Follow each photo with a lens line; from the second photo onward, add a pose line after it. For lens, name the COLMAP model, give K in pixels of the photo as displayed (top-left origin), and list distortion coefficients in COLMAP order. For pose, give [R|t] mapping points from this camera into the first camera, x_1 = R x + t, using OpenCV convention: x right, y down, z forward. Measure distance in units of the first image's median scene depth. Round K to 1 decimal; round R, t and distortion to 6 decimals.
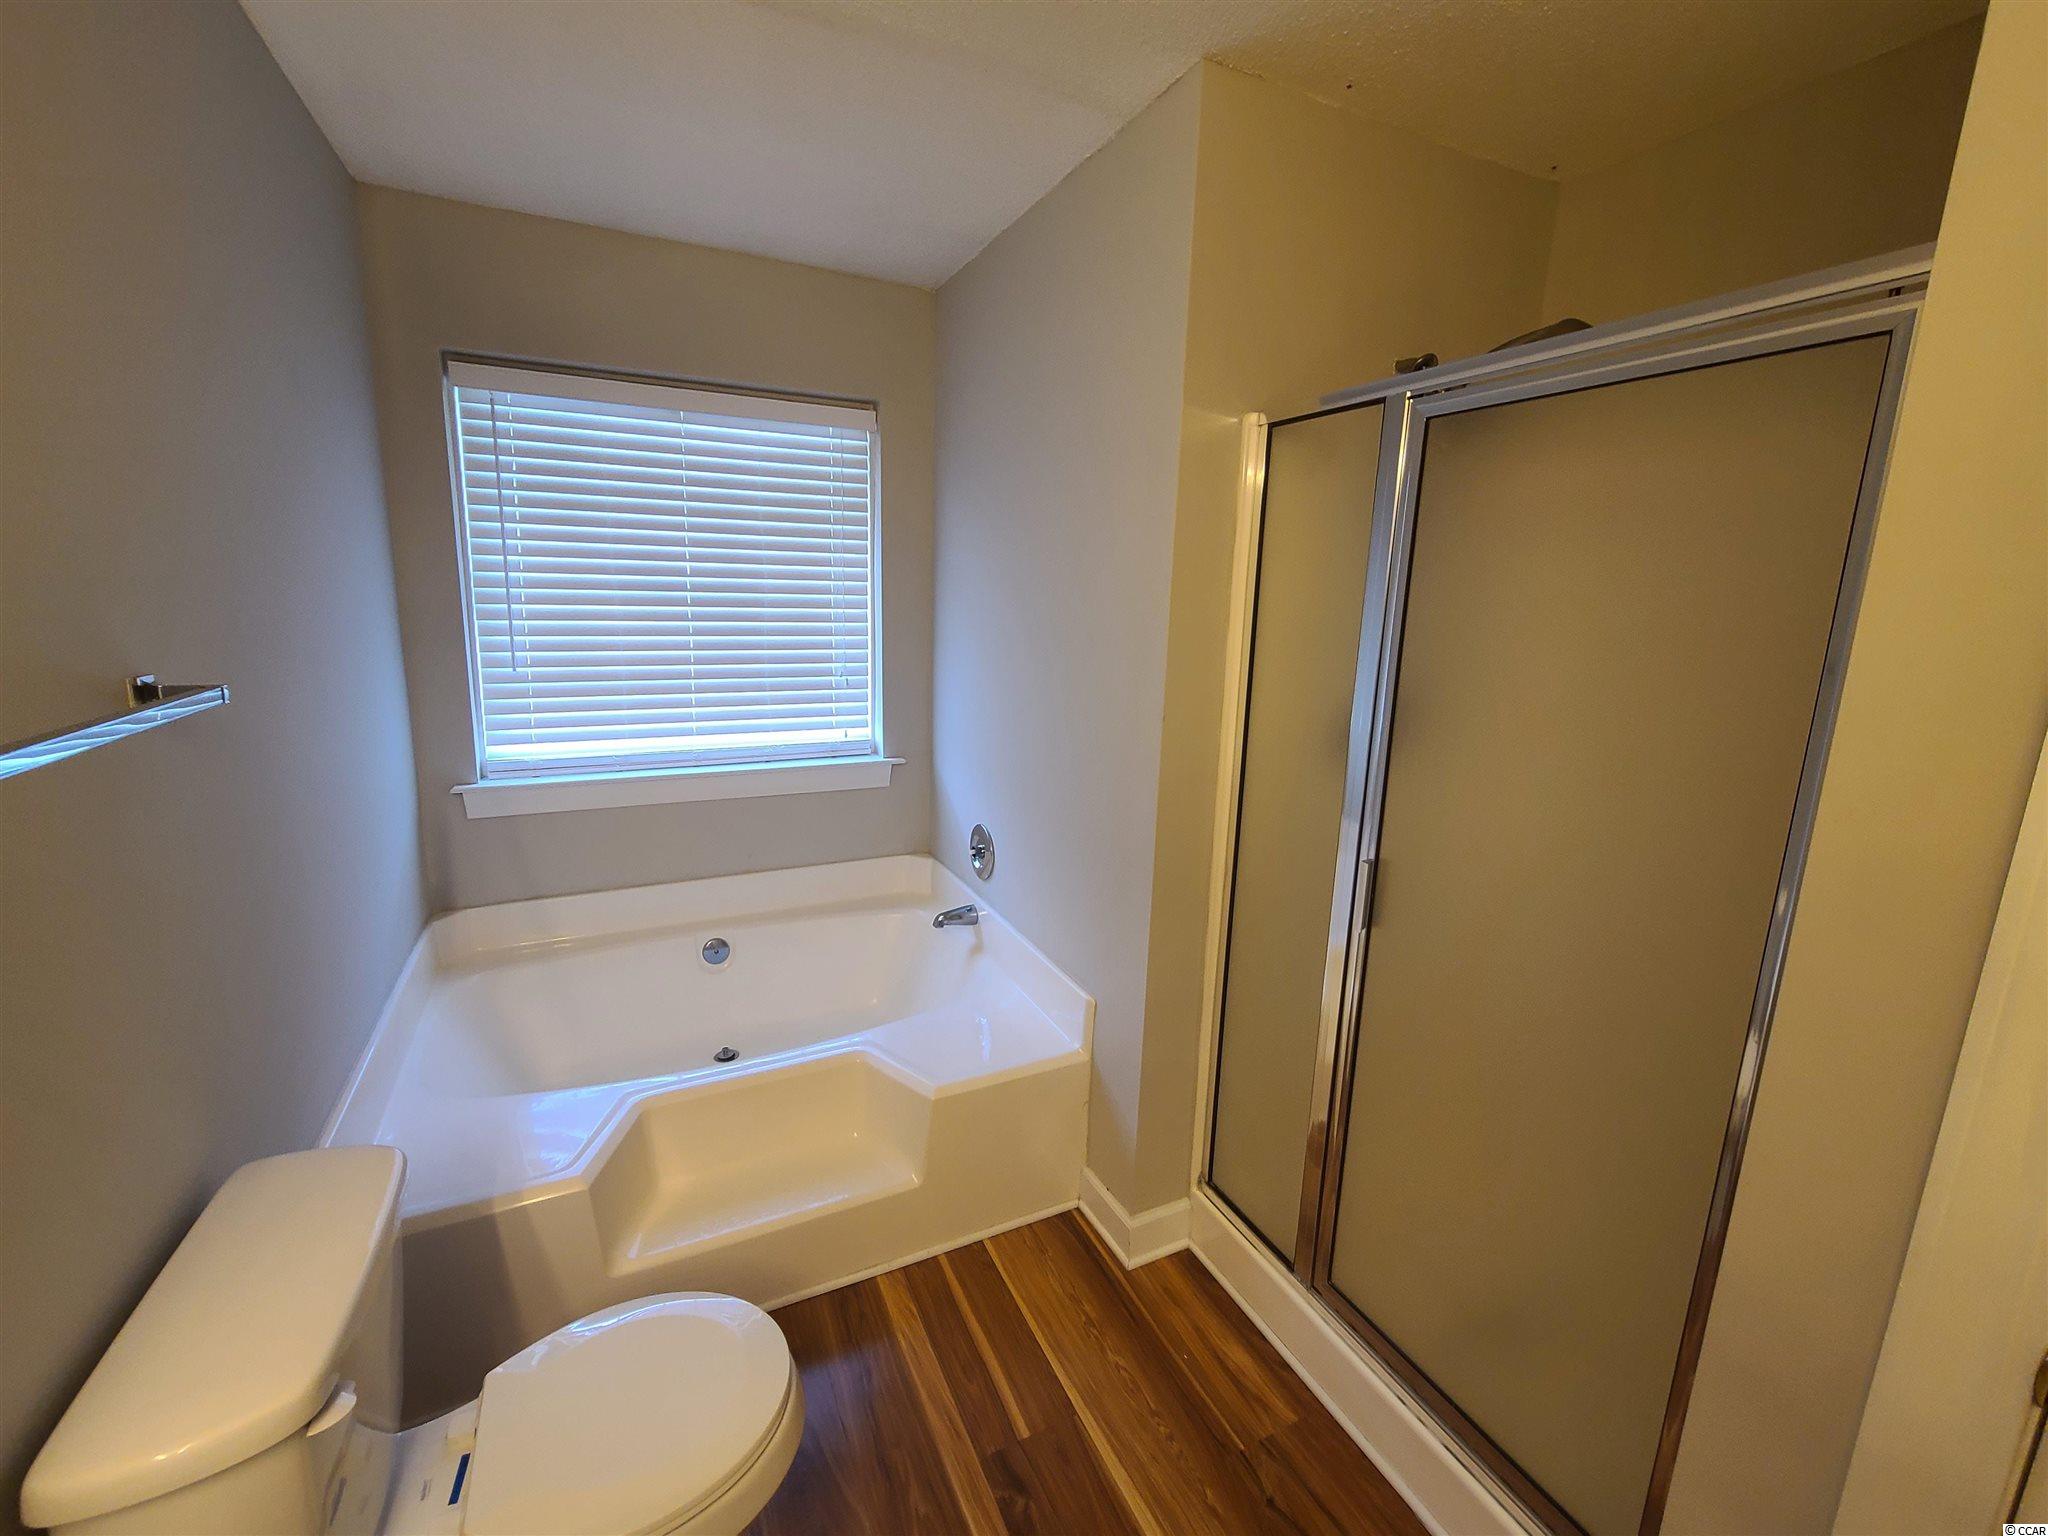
lens RADIAL K [[843.2, 0, 1029.0], [0, 843.2, 744.4], [0, 0, 1]] dist [-0.004480, 0.000019]
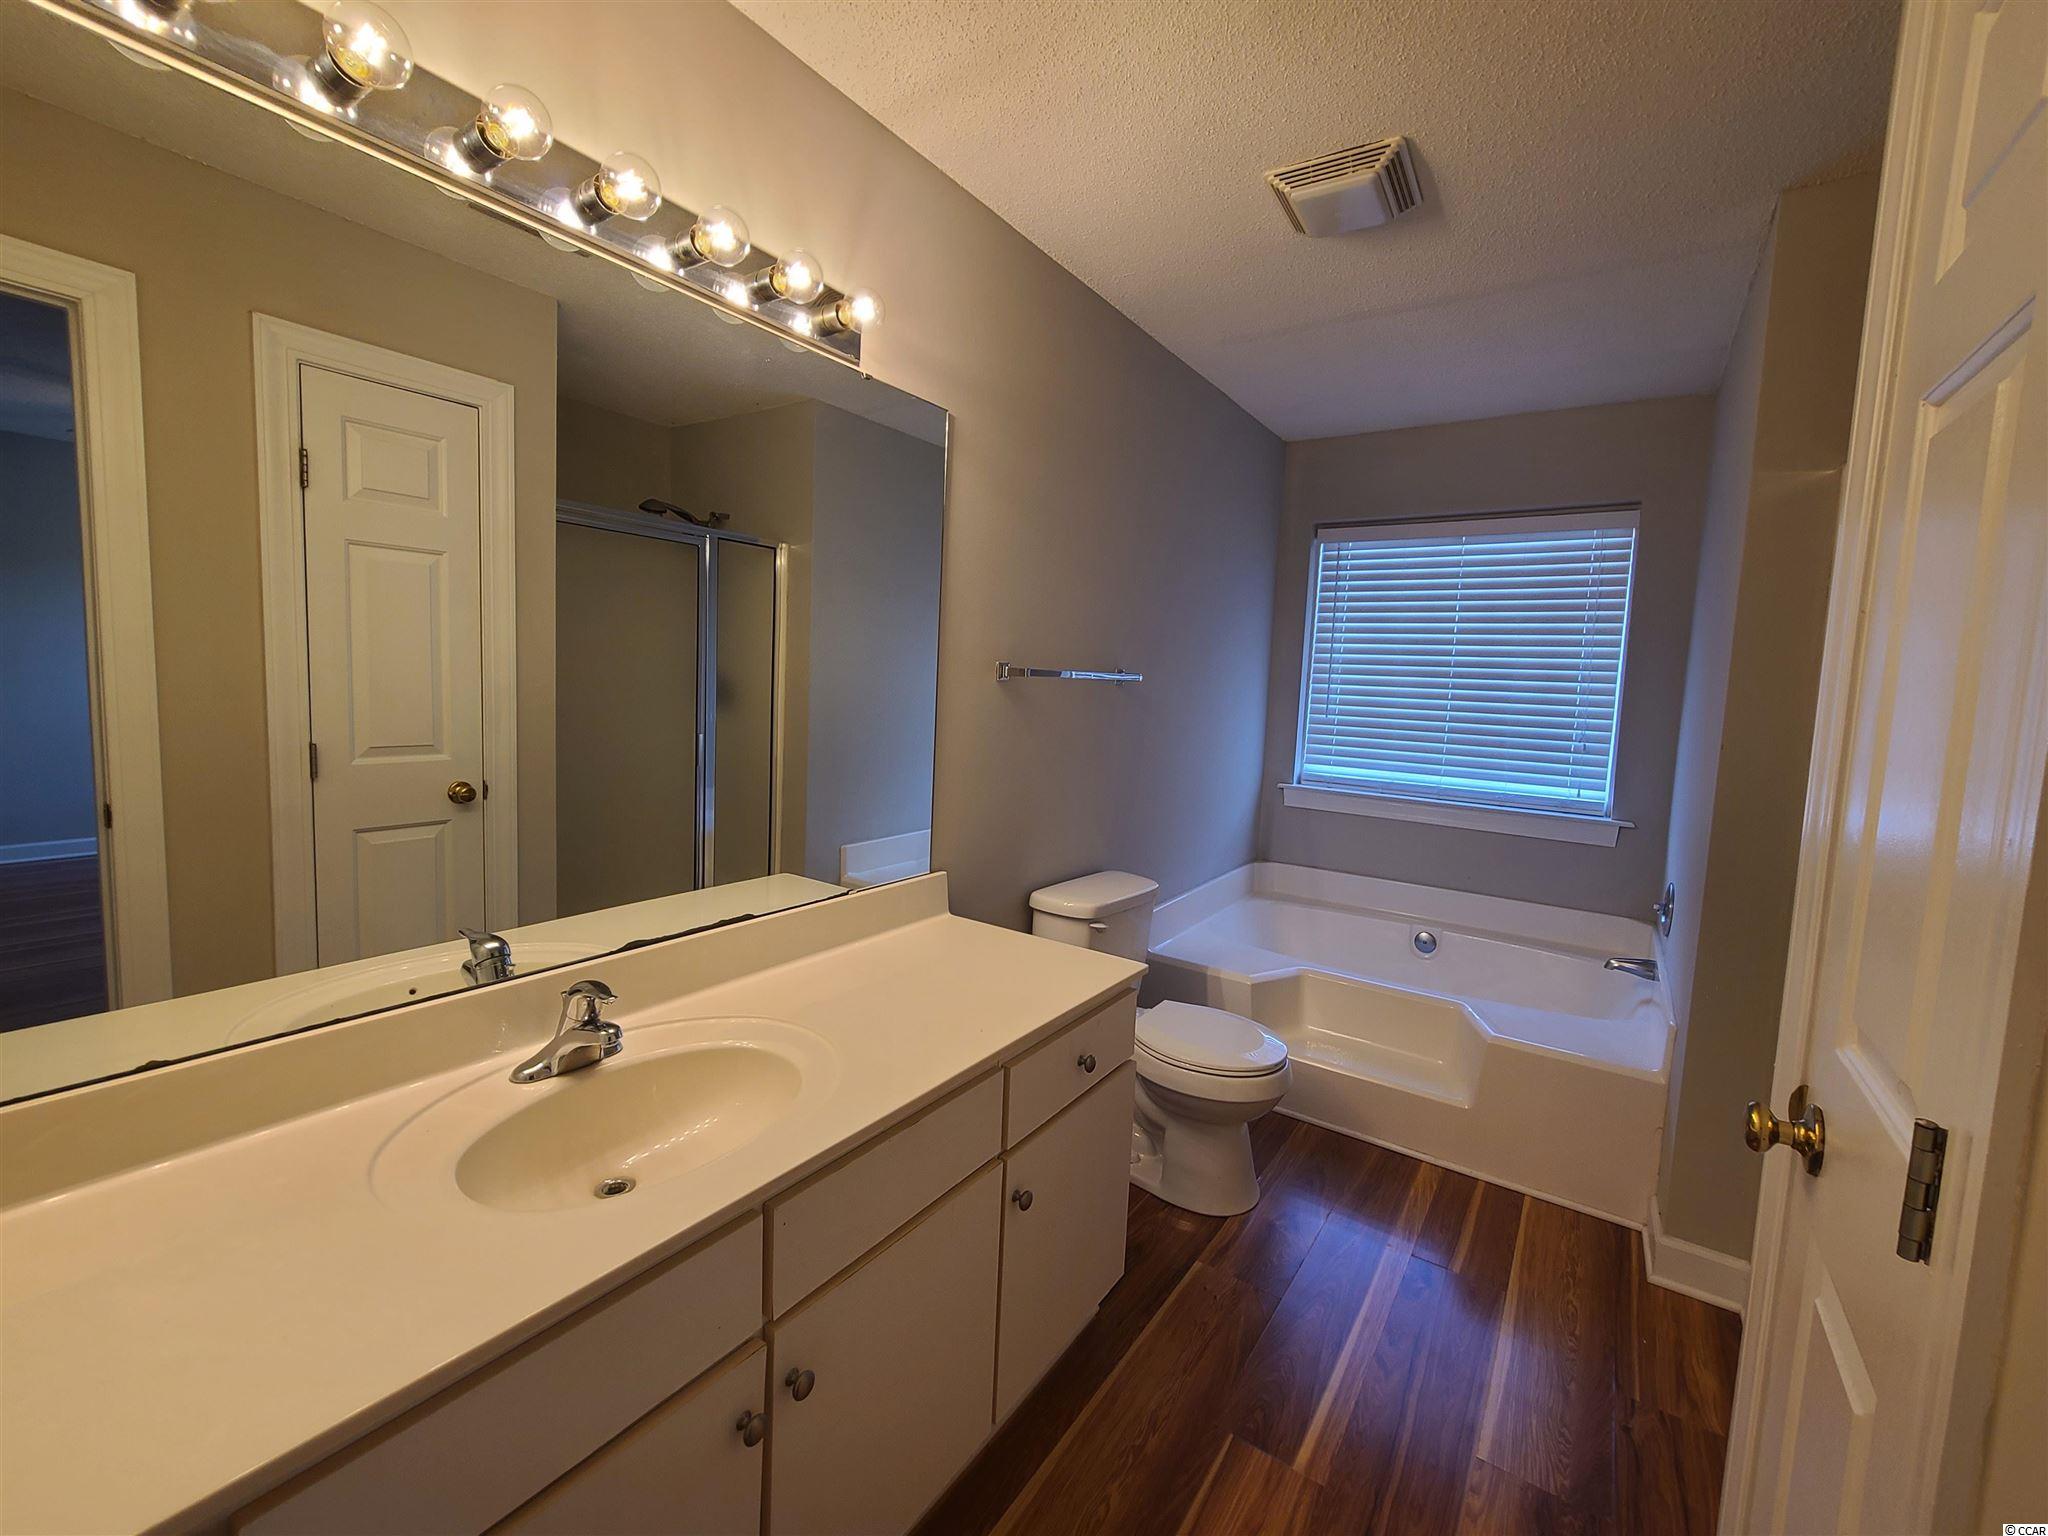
lens RADIAL K [[843.2, 0, 1029.0], [0, 843.2, 744.4], [0, 0, 1]] dist [-0.004480, 0.000019]
pose [[0.488254, 0.062249, -0.870479, 0.481835], [-0.192369, 0.980595, -0.037777, 0.129601], [0.851236, 0.185898, 0.490754, -0.220525]]
